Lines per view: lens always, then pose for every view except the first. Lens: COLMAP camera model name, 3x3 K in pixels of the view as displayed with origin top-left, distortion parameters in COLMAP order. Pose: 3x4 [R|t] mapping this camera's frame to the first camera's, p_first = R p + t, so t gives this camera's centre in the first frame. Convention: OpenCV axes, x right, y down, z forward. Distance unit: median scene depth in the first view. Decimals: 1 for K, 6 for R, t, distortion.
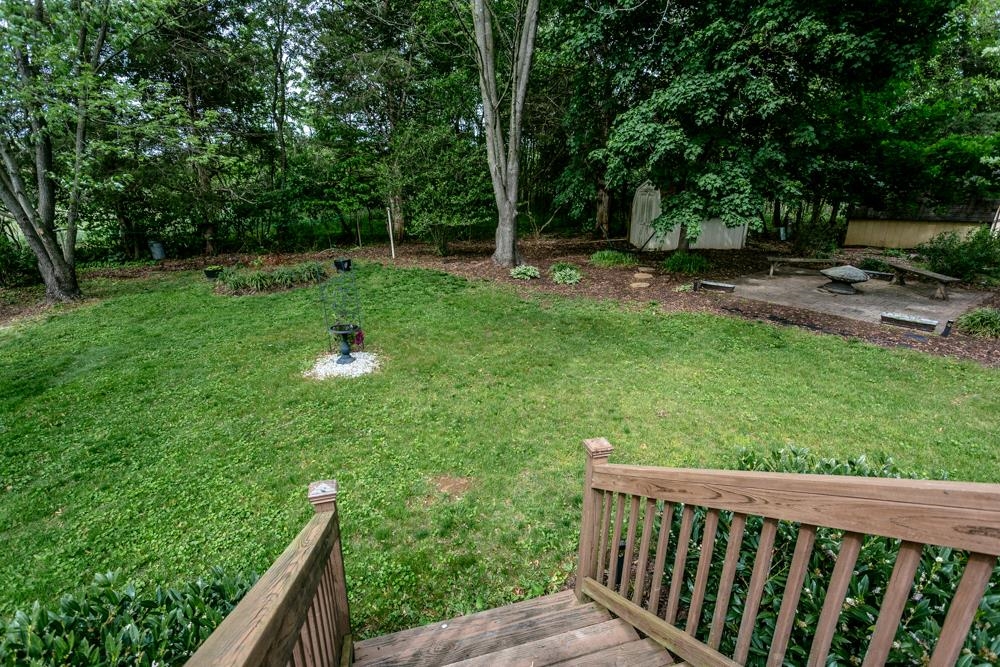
lens RADIAL K [[455.3, 0, 492.7], [0, 455.3, 330.9], [0, 0, 1]] dist [0.019628, 0.000034]
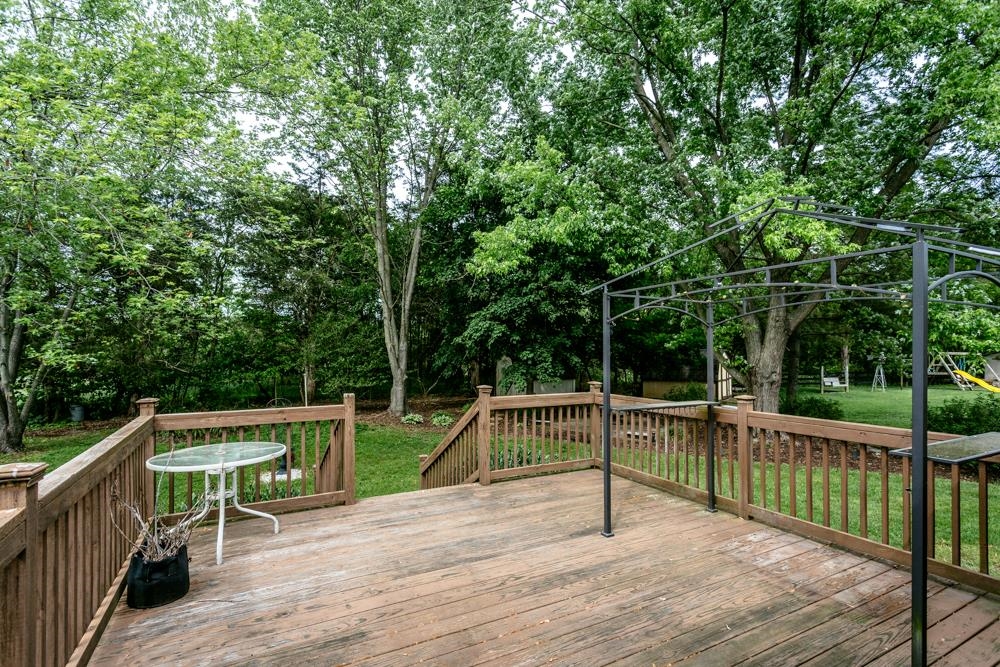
lens RADIAL K [[490.5, 0, 500.1], [0, 490.5, 348.6], [0, 0, 1]] dist [0.002788, 0.000489]
pose [[0.975919, 0.007687, 0.217999, 0.005695], [0.061203, 0.949586, -0.307474, 0.134438], [-0.209372, 0.313412, 0.926249, -0.465420]]
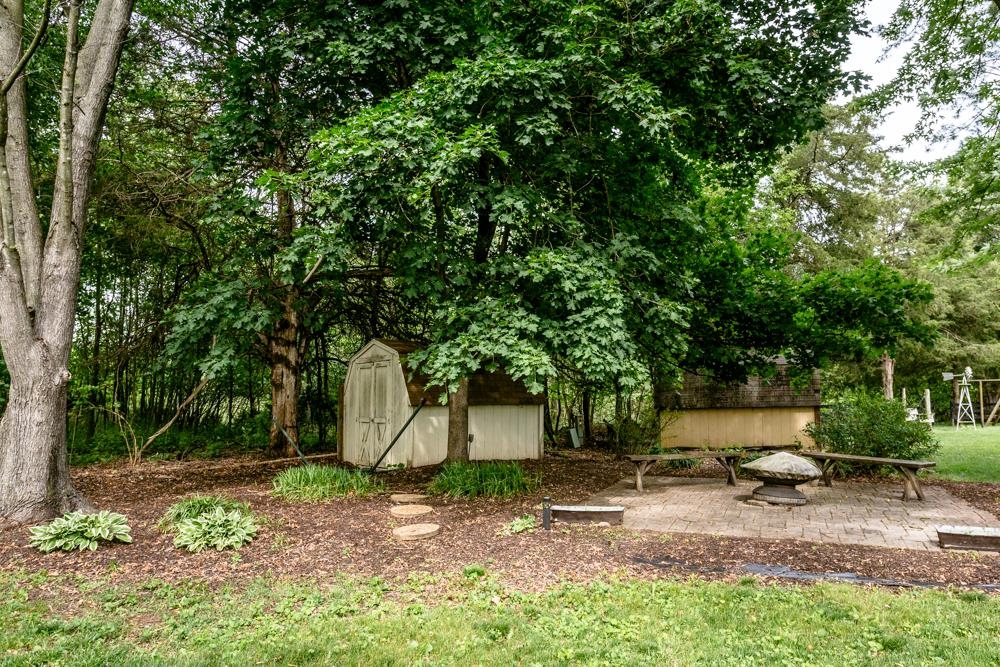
lens RADIAL K [[668.7, 0, 501.6], [0, 668.7, 351.0], [0, 0, 1]] dist [0.001796, -0.000922]
pose [[0.839840, 0.050062, 0.540521, 0.055491], [0.168732, 0.922338, -0.347594, -0.025711], [-0.515944, 0.383127, 0.766169, 0.395362]]
